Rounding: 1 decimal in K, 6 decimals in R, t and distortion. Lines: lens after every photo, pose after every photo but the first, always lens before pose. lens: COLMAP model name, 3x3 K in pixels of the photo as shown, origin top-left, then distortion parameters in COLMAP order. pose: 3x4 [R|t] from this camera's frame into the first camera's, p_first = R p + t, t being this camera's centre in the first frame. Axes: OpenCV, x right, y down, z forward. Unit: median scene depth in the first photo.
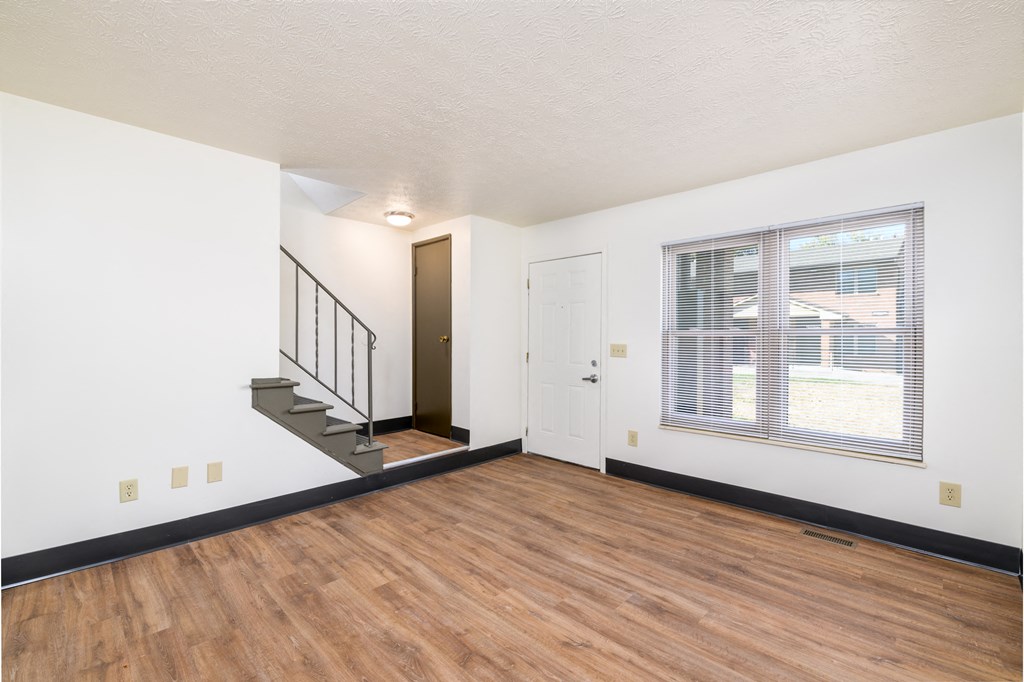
lens RADIAL K [[440.0, 0, 511.7], [0, 440.0, 341.3], [0, 0, 1]] dist [-0.002127, -0.000890]
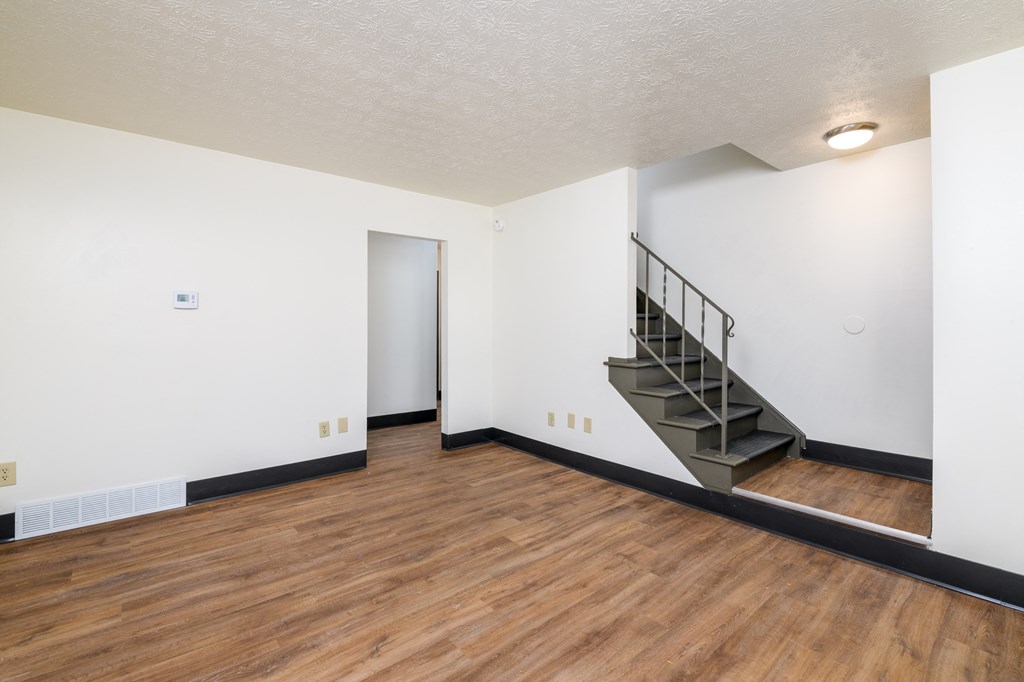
lens RADIAL K [[464.3, 0, 505.7], [0, 464.3, 324.2], [0, 0, 1]] dist [-0.000002, -0.001509]
pose [[-0.101272, -0.001037, -0.994858, 0.728990], [-0.006815, 0.999977, -0.000349, -0.001638], [0.994835, 0.006745, -0.101276, 0.895710]]
